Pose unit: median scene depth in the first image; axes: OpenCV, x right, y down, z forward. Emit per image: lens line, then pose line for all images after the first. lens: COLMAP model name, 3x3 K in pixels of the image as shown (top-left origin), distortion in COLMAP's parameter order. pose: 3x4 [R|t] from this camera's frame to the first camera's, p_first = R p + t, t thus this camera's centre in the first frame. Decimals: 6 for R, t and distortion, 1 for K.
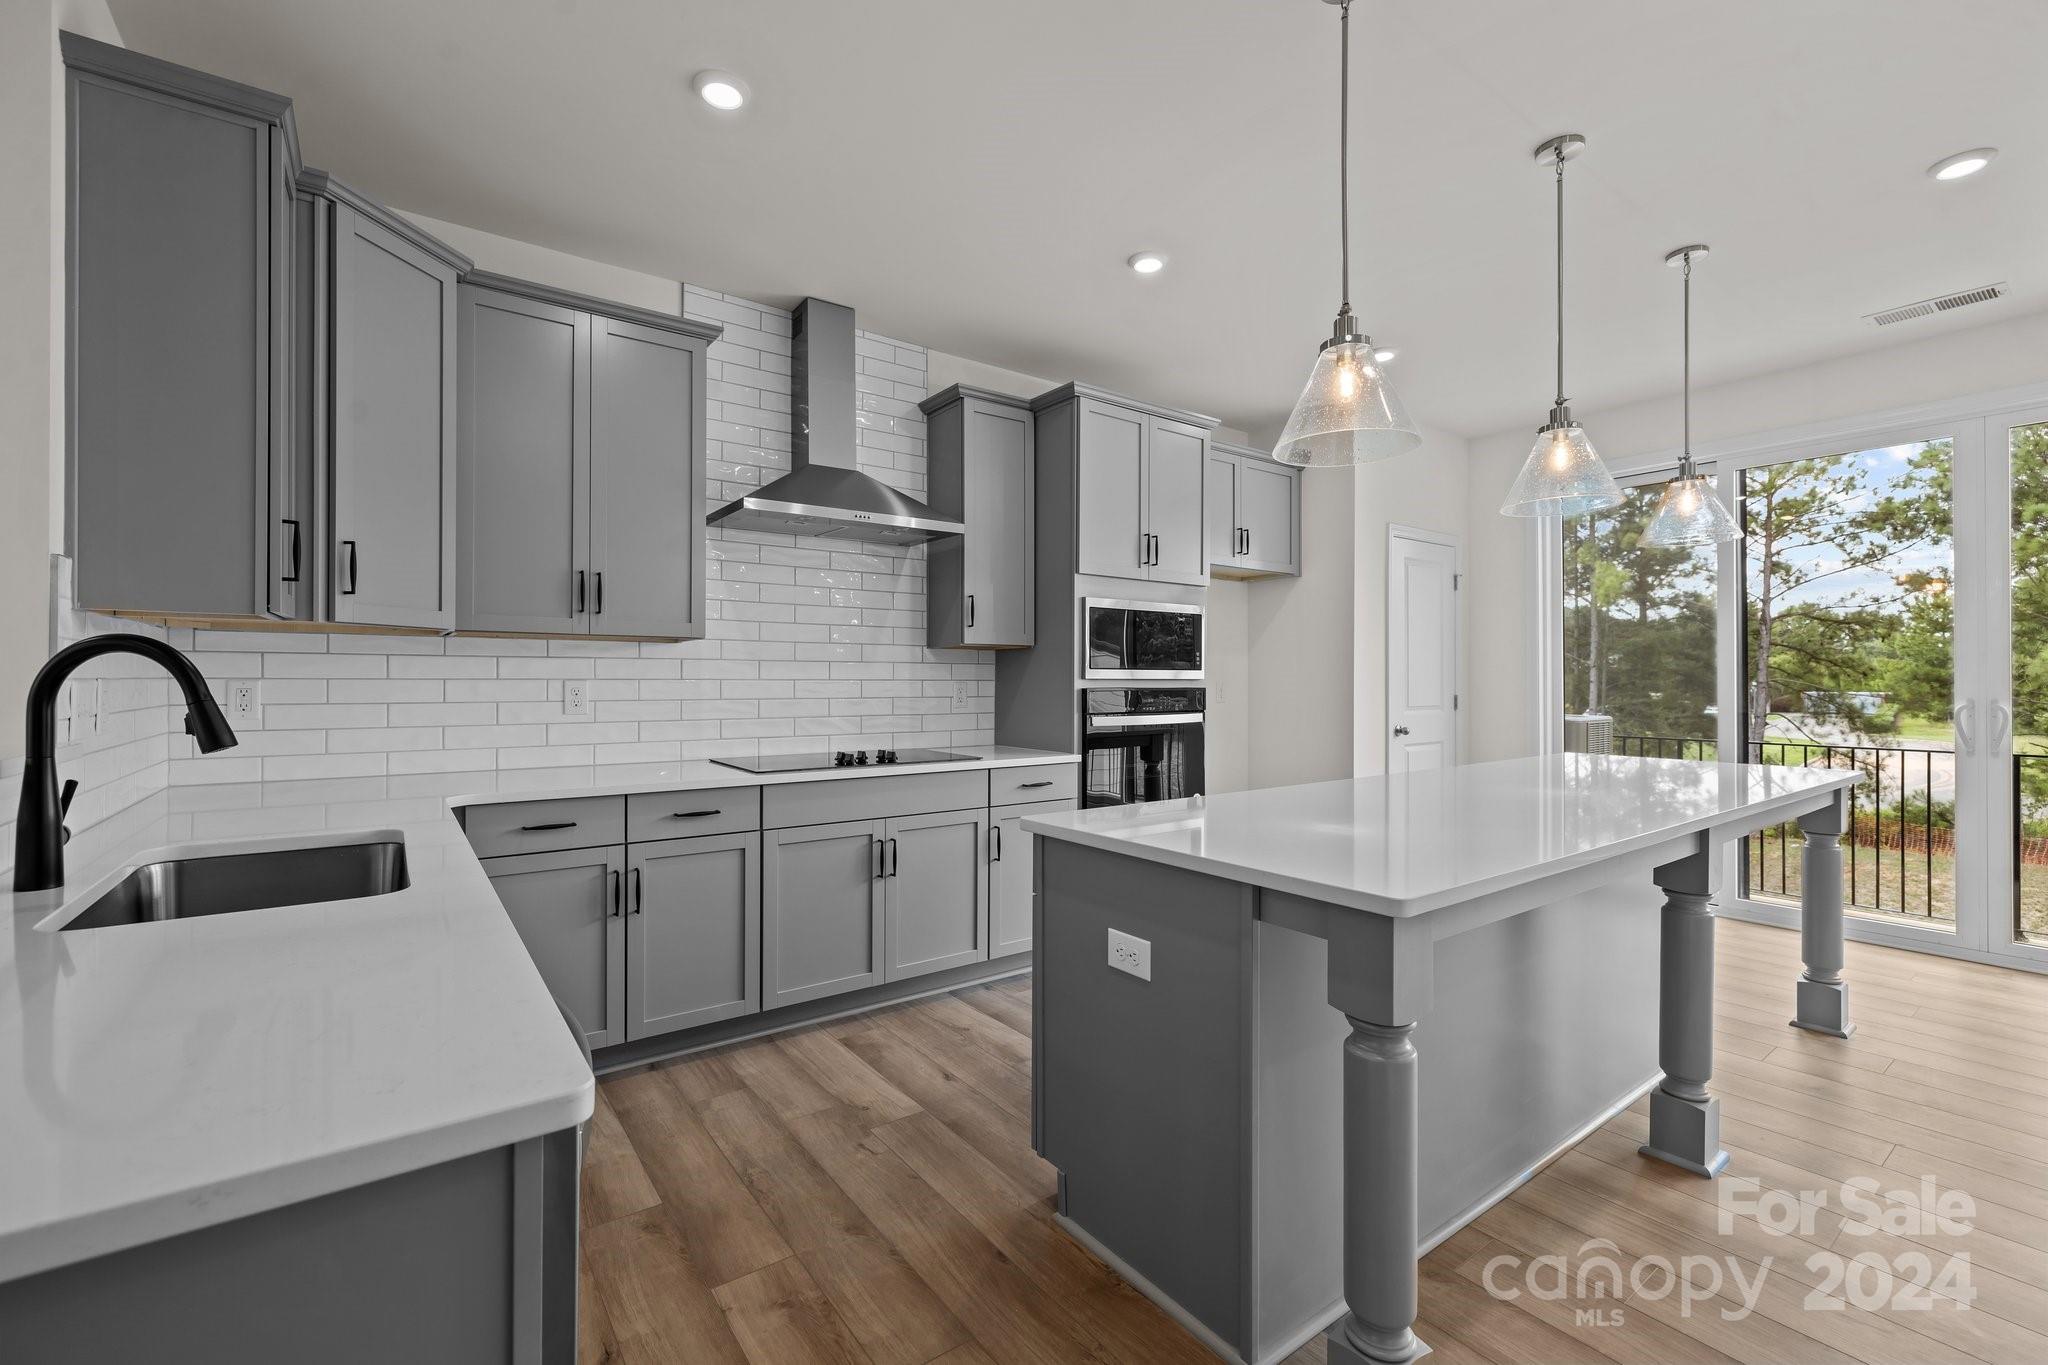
lens RADIAL K [[858.4, 0, 1016.5], [0, 858.4, 678.3], [0, 0, 1]] dist [0.000336, 0.000050]
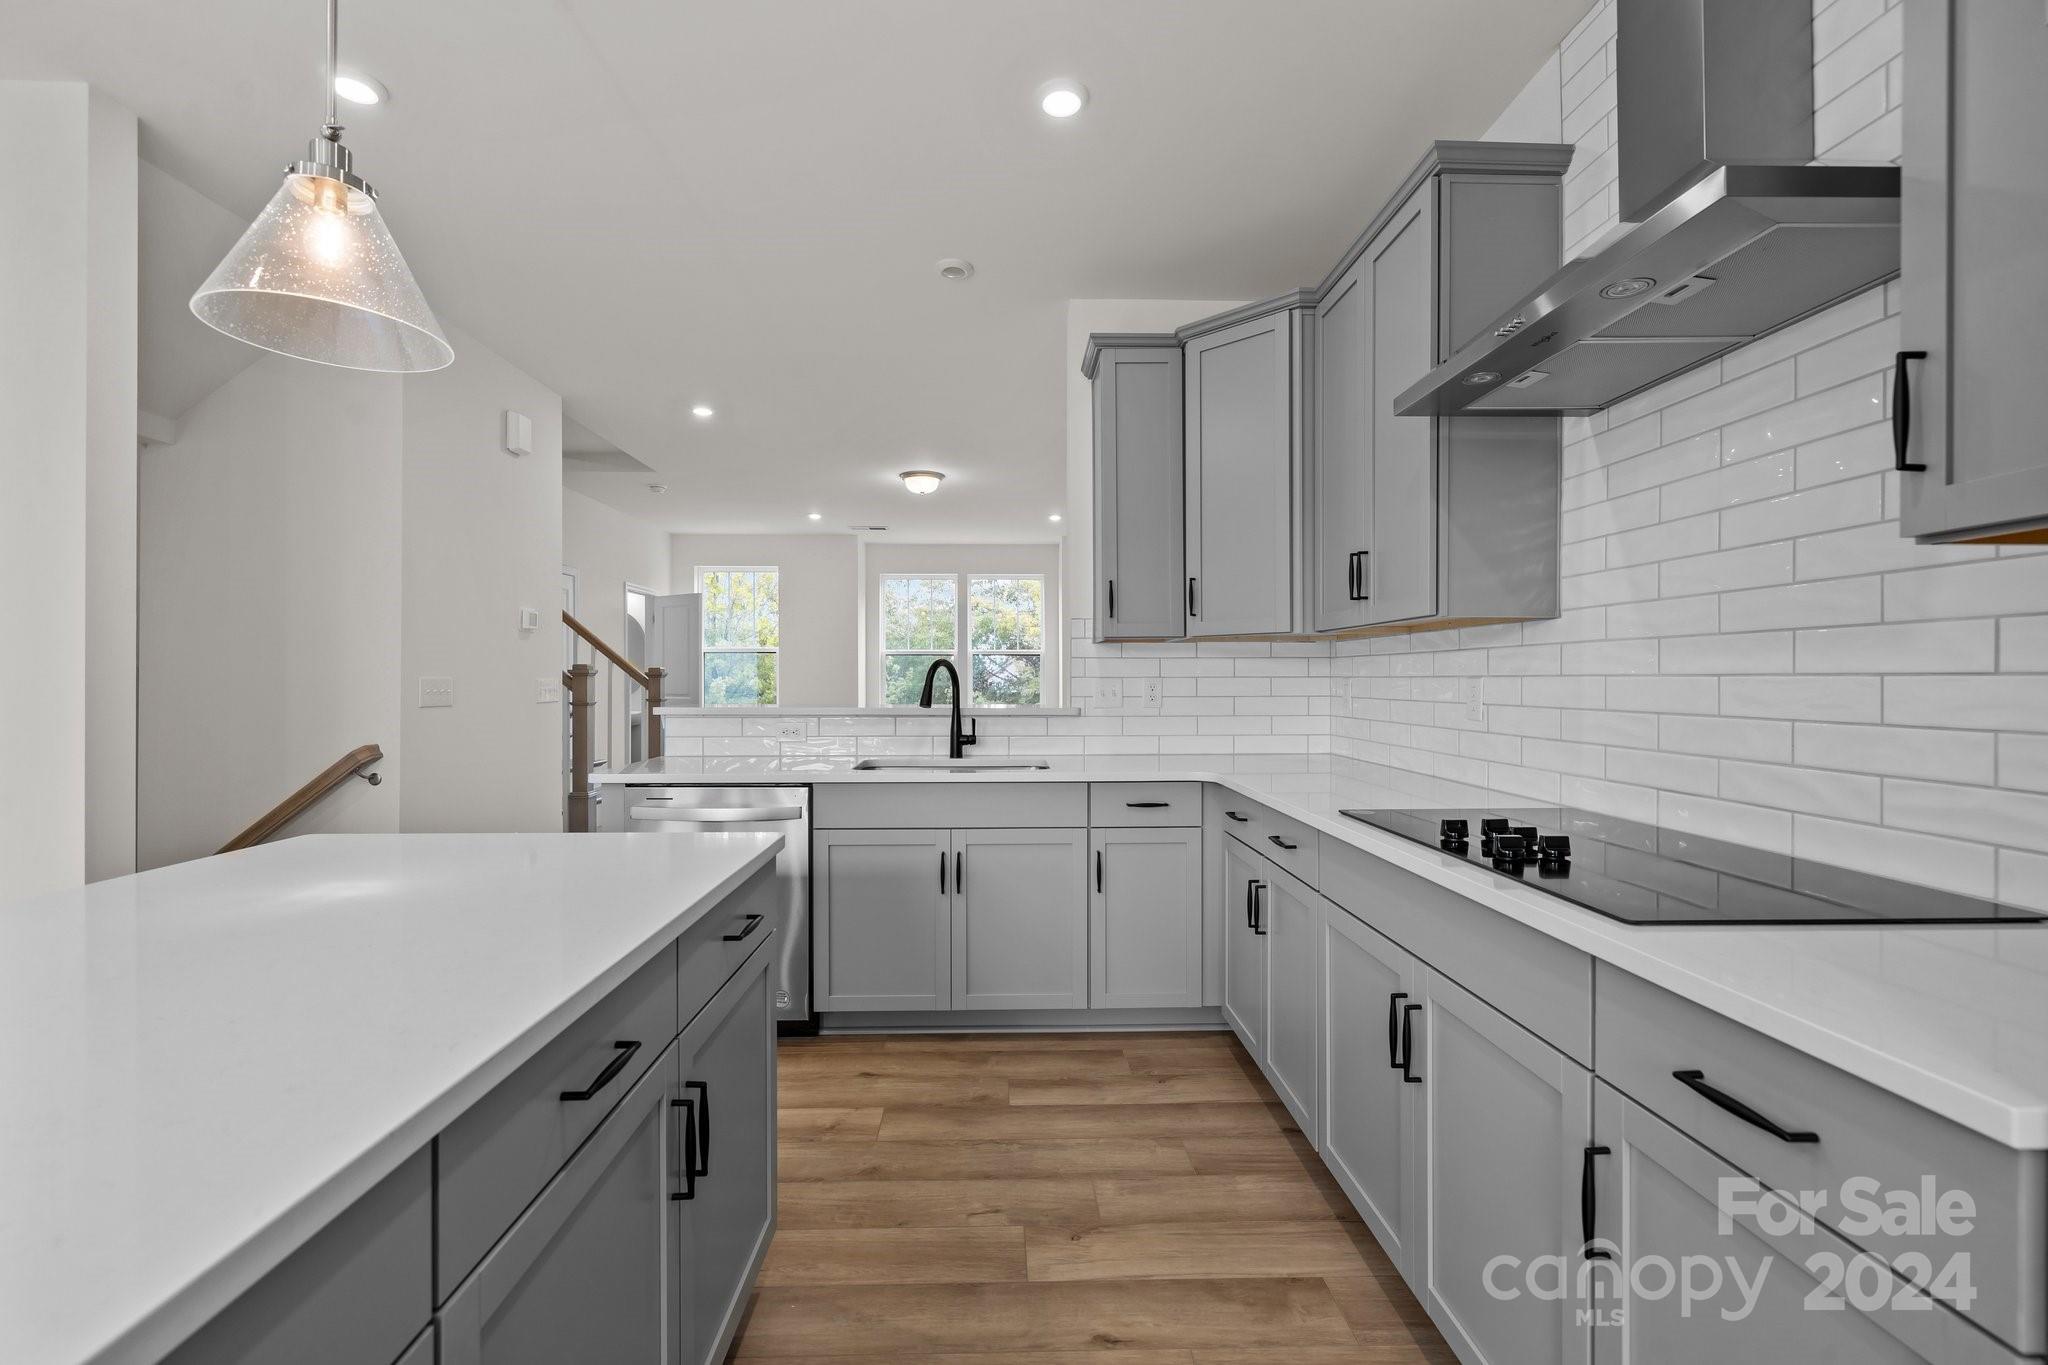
lens RADIAL K [[858.4, 0, 1016.5], [0, 858.4, 678.3], [0, 0, 1]] dist [0.000336, 0.000050]
pose [[-0.568757, 0.004991, -0.822491, 0.488956], [0.013009, 0.999911, -0.002928, -0.000077], [0.822403, -0.012365, -0.568771, 1.409764]]
